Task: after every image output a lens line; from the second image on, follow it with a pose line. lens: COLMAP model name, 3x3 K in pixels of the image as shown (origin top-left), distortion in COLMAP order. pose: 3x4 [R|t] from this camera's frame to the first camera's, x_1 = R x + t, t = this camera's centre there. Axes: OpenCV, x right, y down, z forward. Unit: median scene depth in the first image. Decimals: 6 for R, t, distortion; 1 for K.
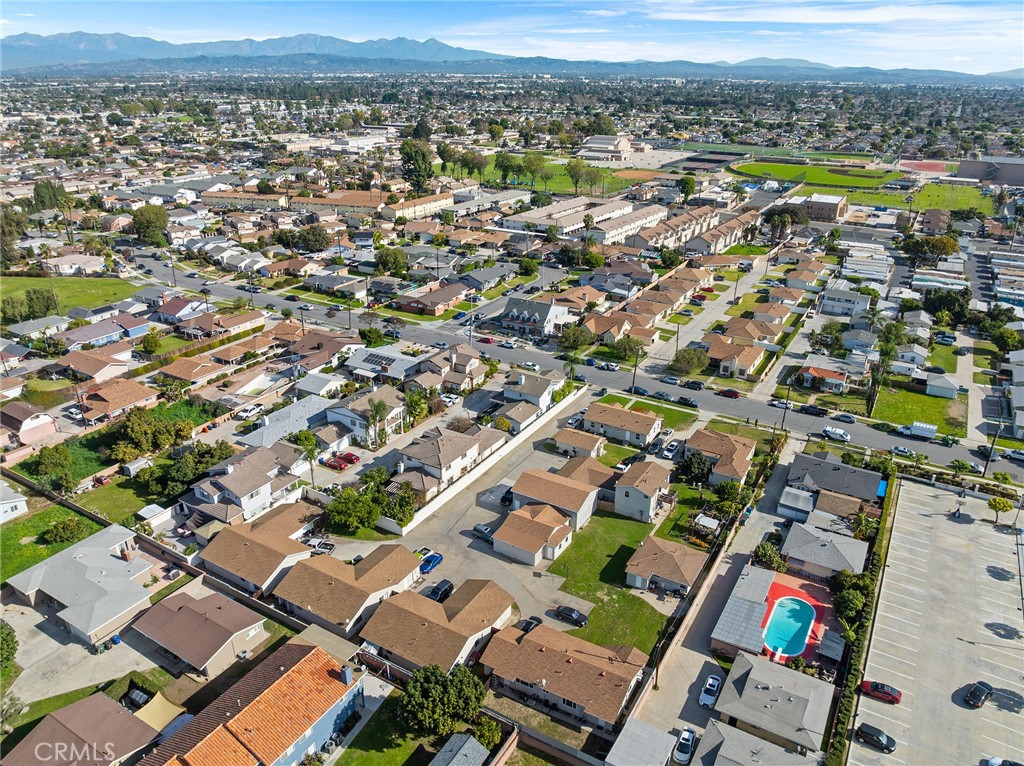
lens RADIAL K [[720.4, 0, 518.2], [0, 720.4, 382.7], [0, 0, 1]] dist [-0.044057, 0.011899]
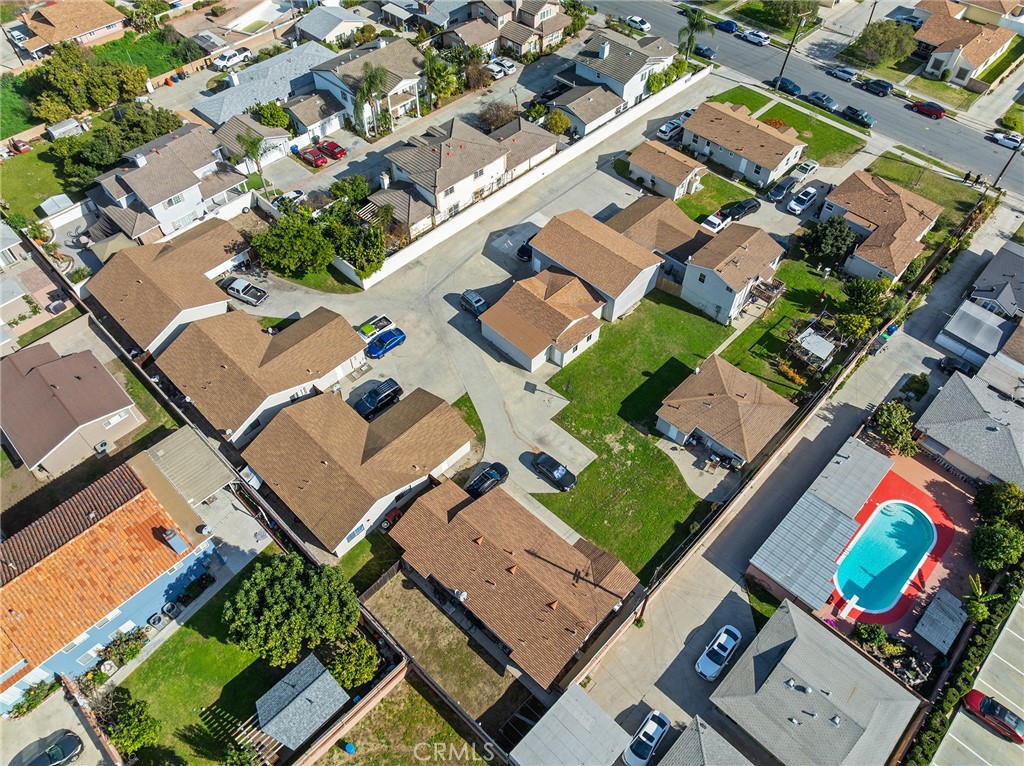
lens RADIAL K [[720.4, 0, 513.8], [0, 720.4, 381.1], [0, 0, 1]] dist [-0.044057, 0.011899]
pose [[0.971489, 0.183102, -0.150609, 0.087573], [-0.091080, 0.874741, 0.475955, -0.048302], [0.218892, -0.448667, 0.866478, 0.313562]]
